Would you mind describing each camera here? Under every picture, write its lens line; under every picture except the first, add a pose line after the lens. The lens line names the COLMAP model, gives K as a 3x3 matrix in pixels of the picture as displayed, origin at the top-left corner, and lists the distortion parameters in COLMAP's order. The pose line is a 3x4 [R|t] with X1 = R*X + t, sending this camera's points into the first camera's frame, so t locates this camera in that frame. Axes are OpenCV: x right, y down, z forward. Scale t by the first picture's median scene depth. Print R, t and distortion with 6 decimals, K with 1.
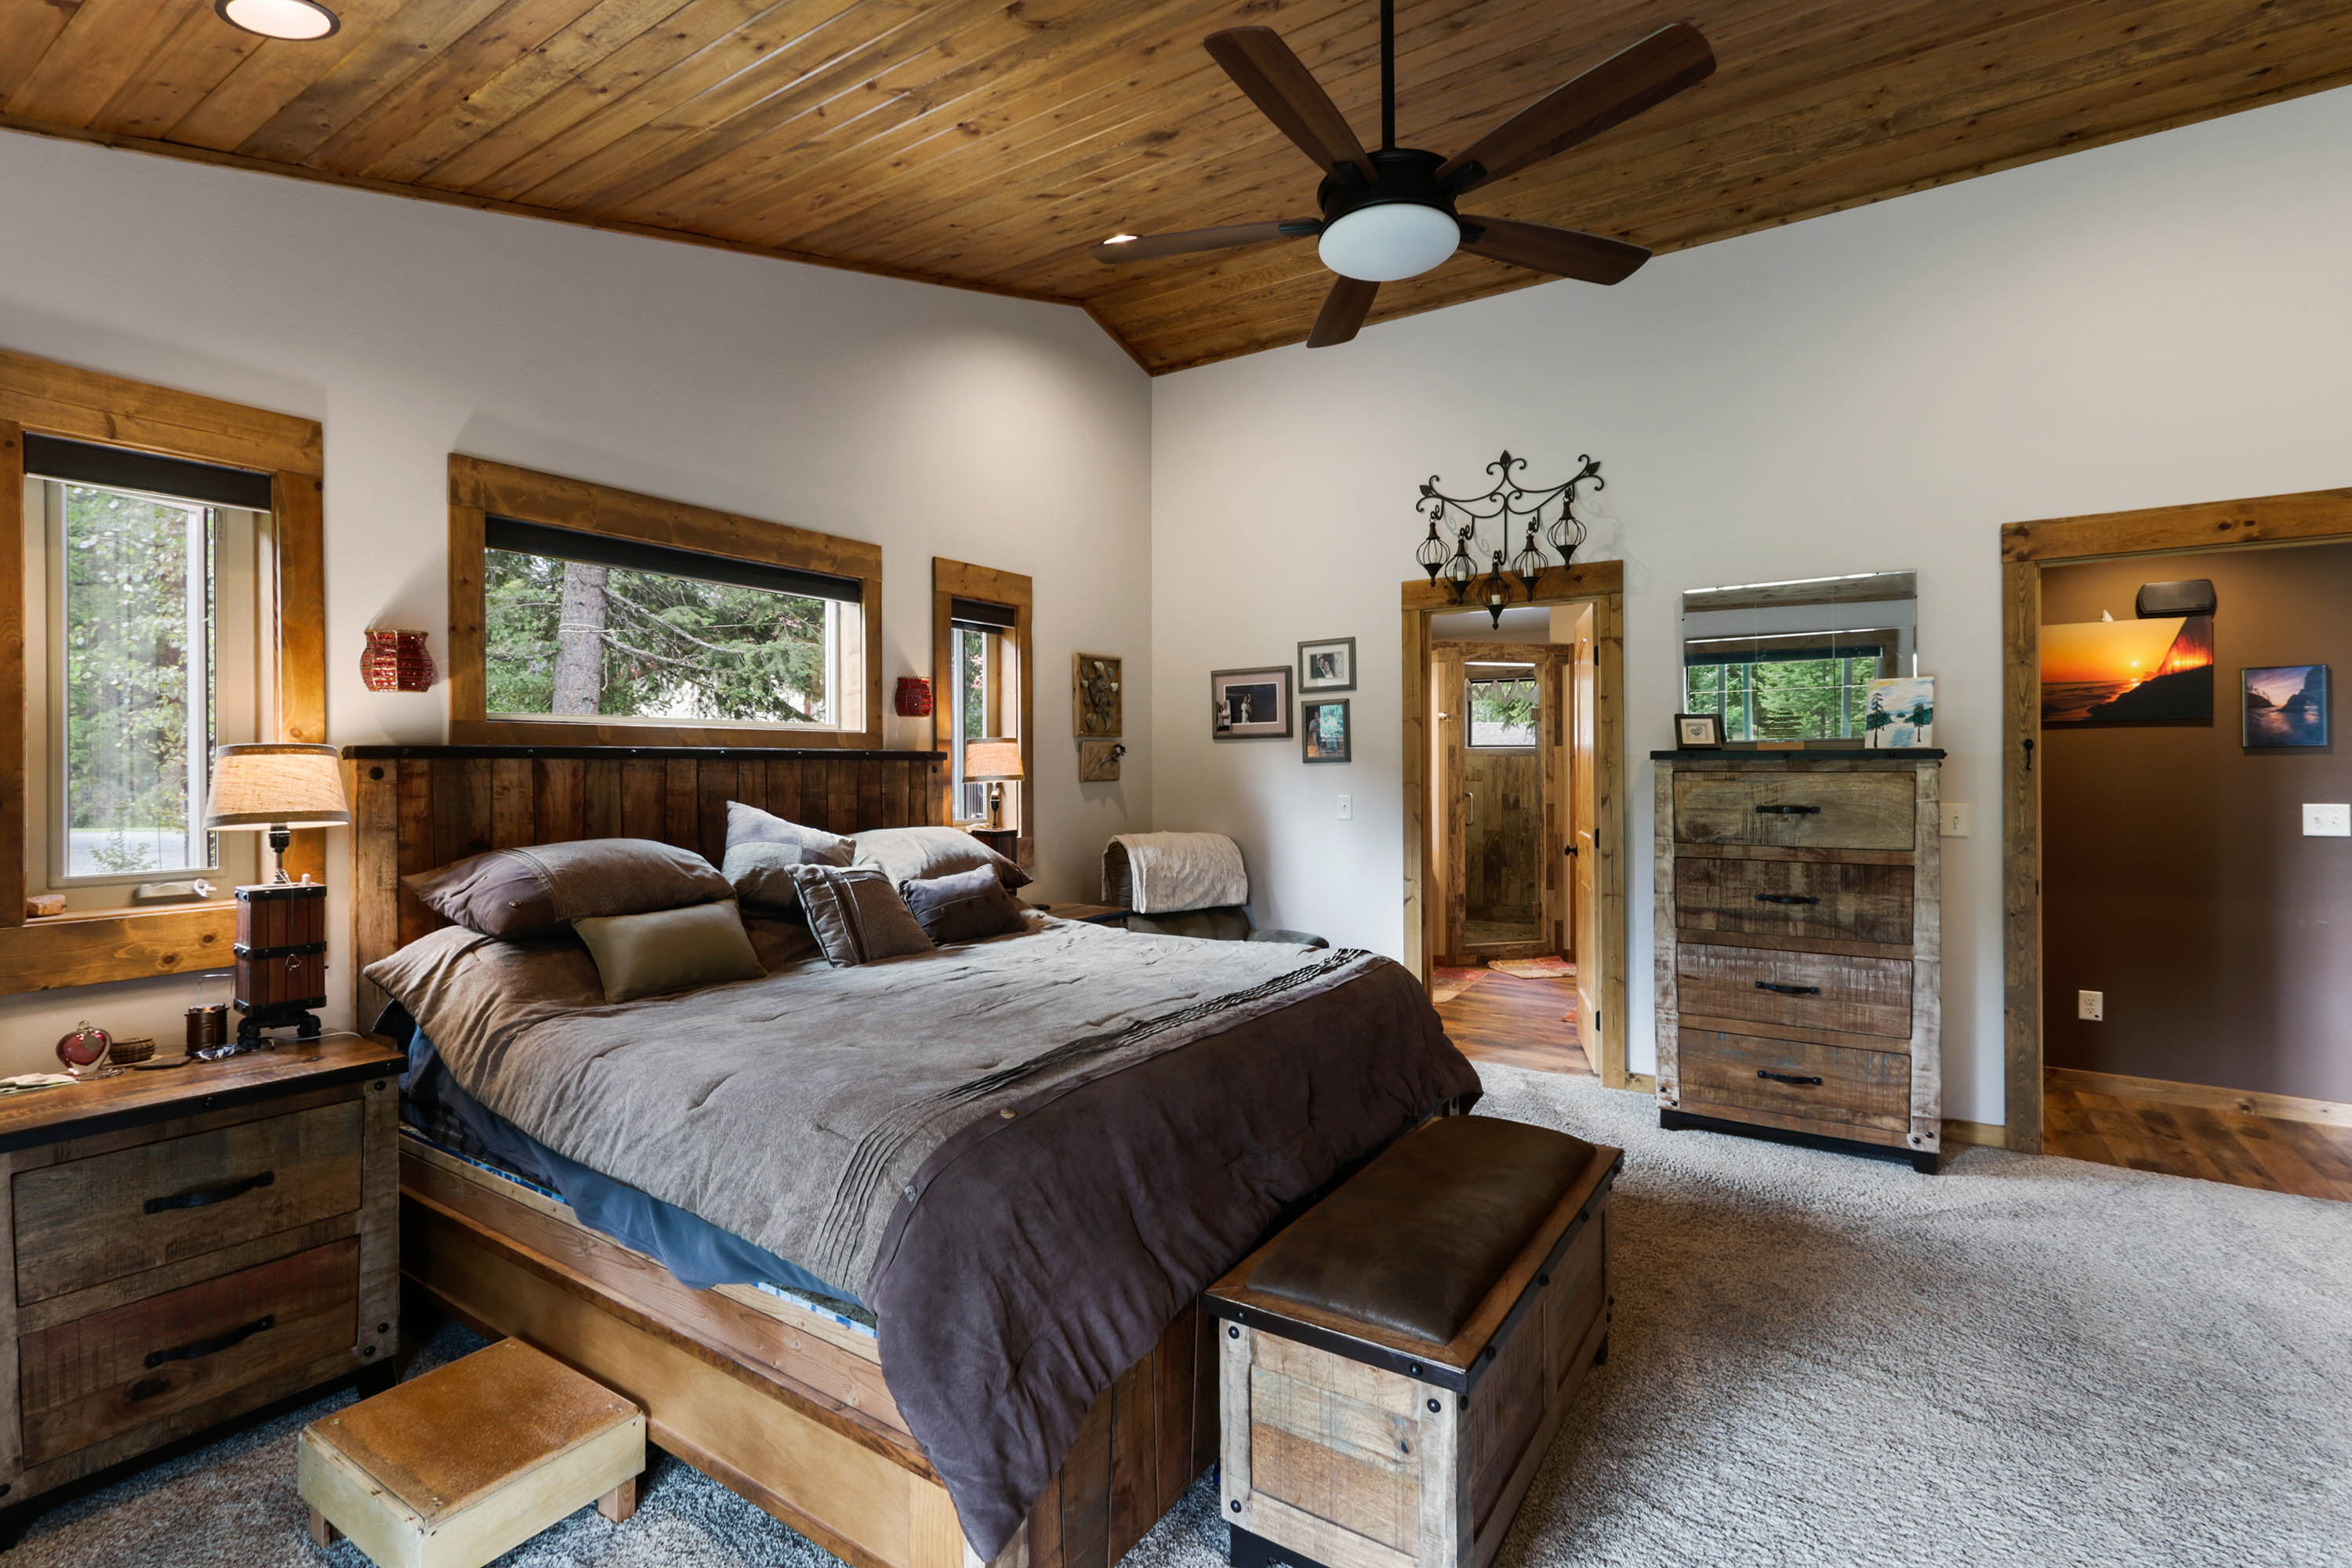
lens RADIAL K [[1084.2, 0, 1177.8], [0, 1084.2, 770.1], [0, 0, 1]] dist [-0.002659, 0.004549]
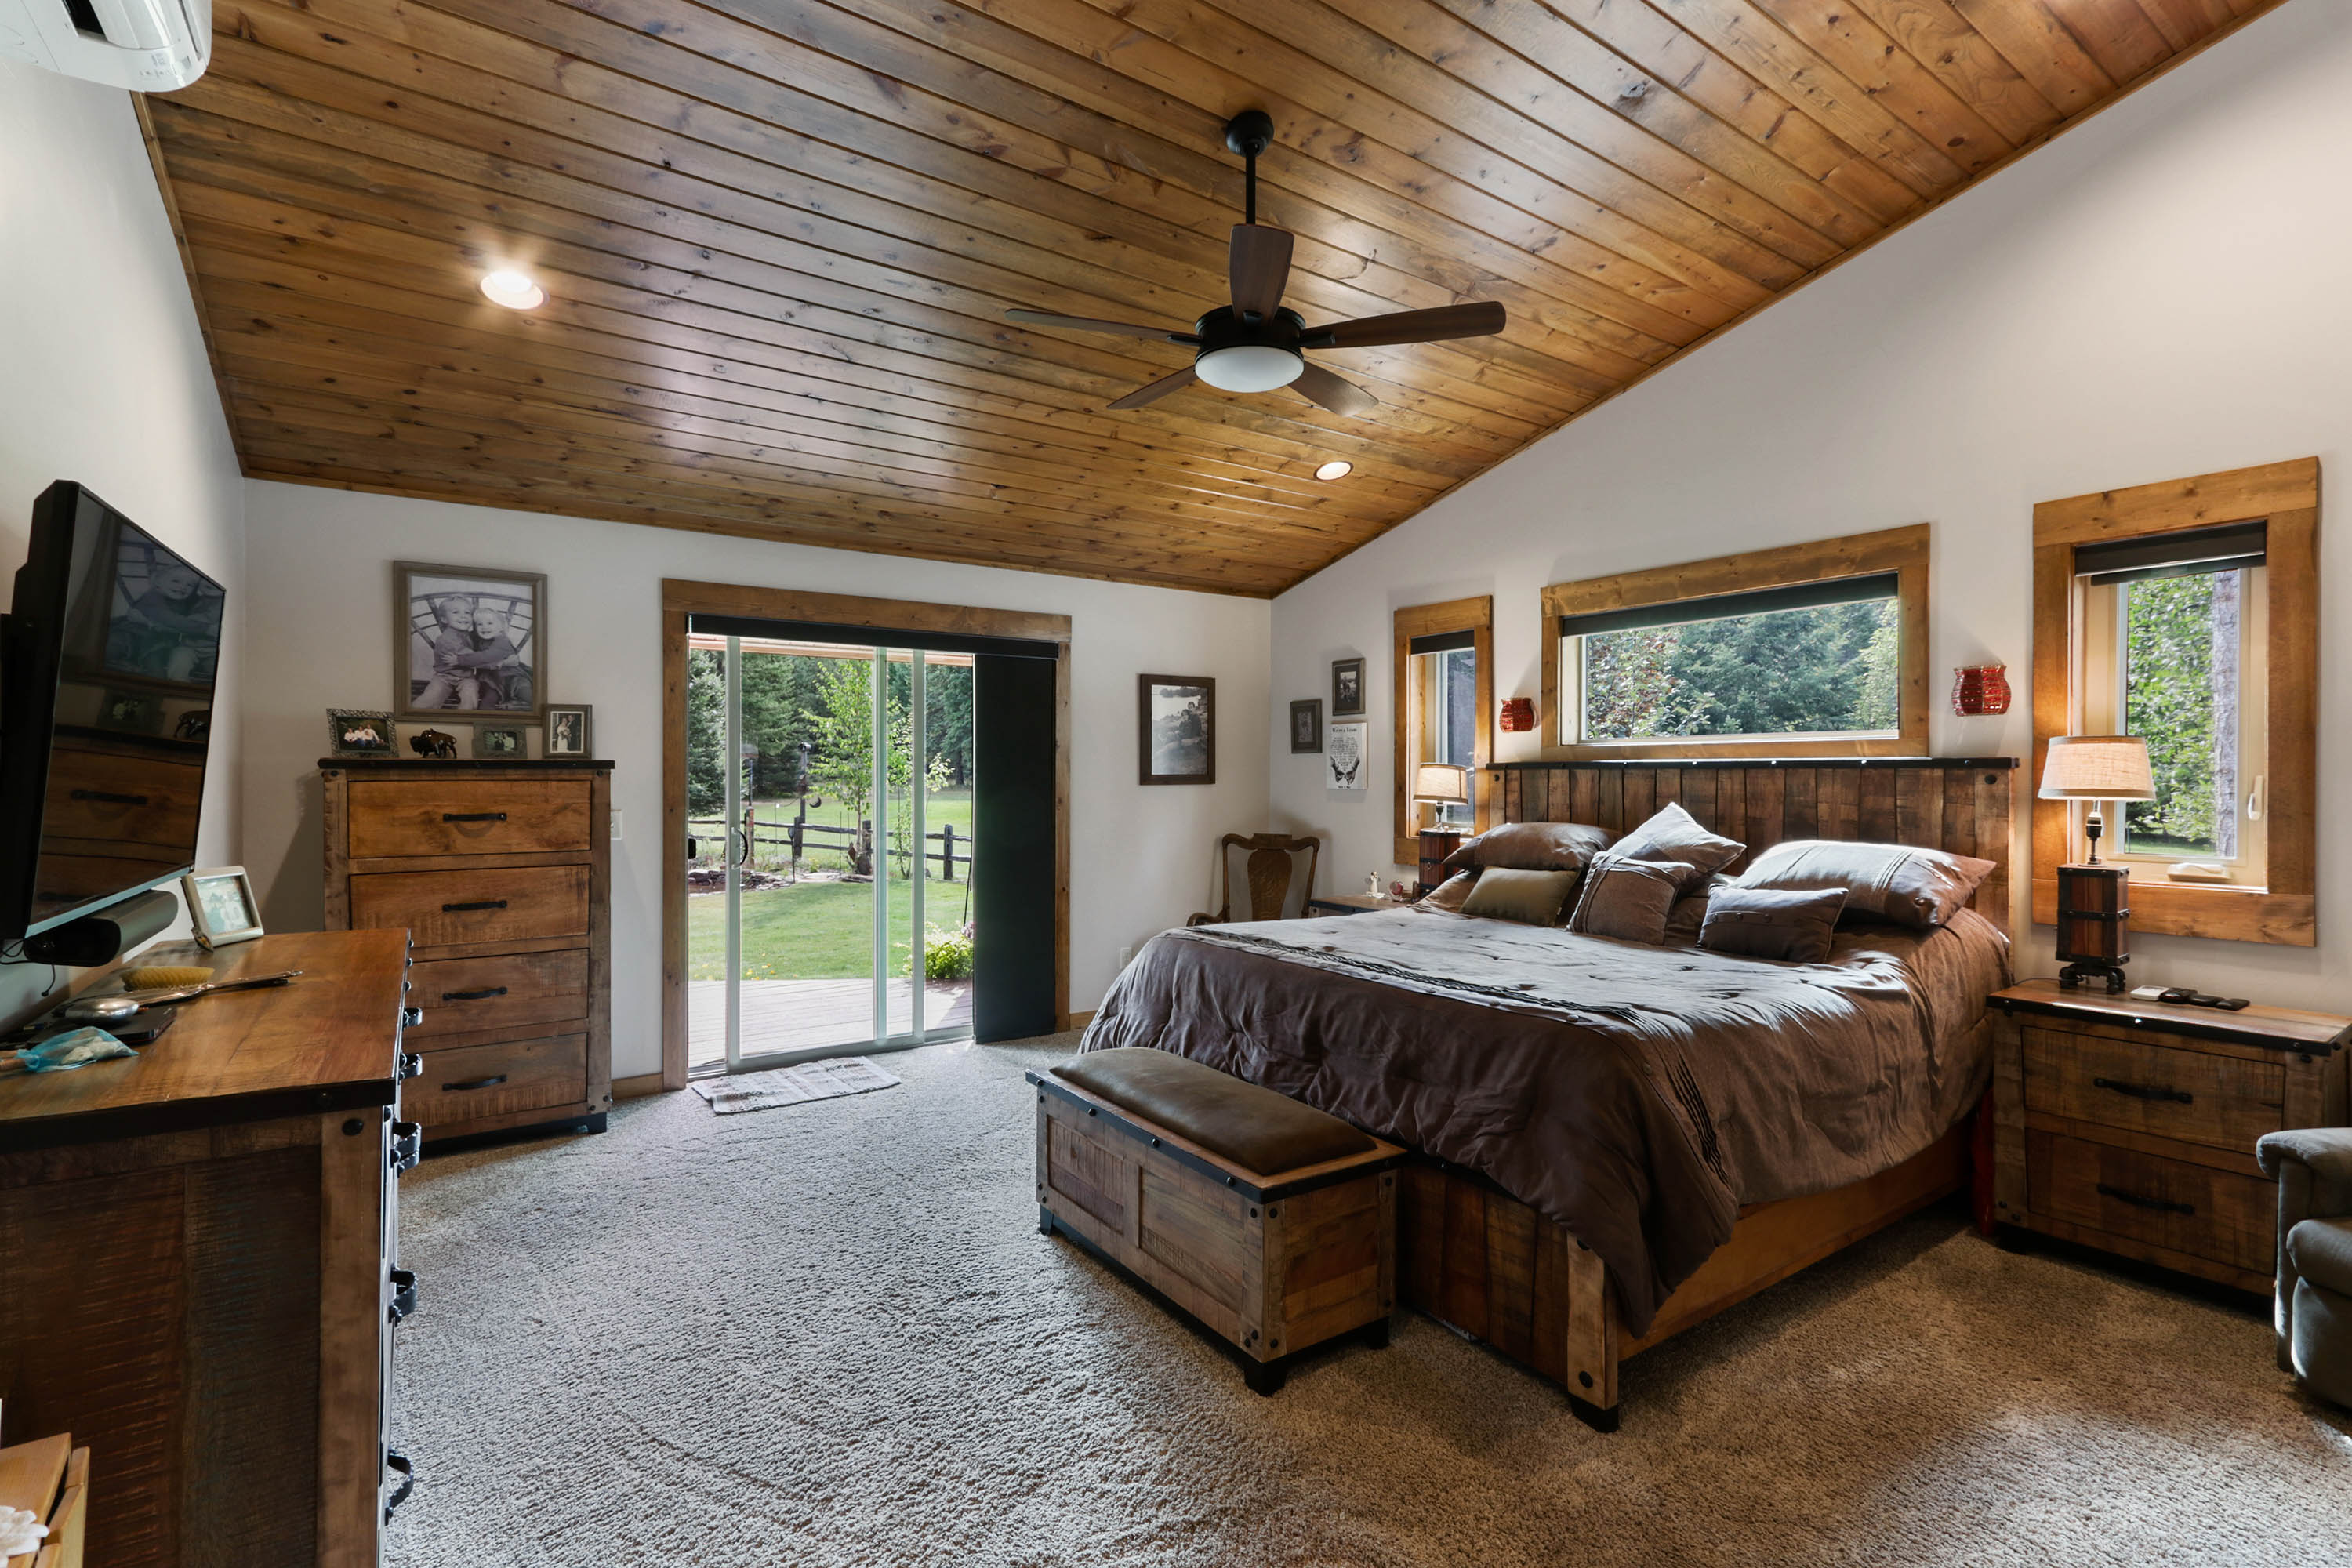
lens RADIAL K [[1084.2, 0, 1174.2], [0, 1084.2, 774.6], [0, 0, 1]] dist [-0.002659, 0.004549]
pose [[-0.373010, 0.001634, -0.927826, 0.775134], [-0.005574, 0.999976, 0.004002, -0.004717], [0.927811, 0.006664, -0.372992, 0.776738]]
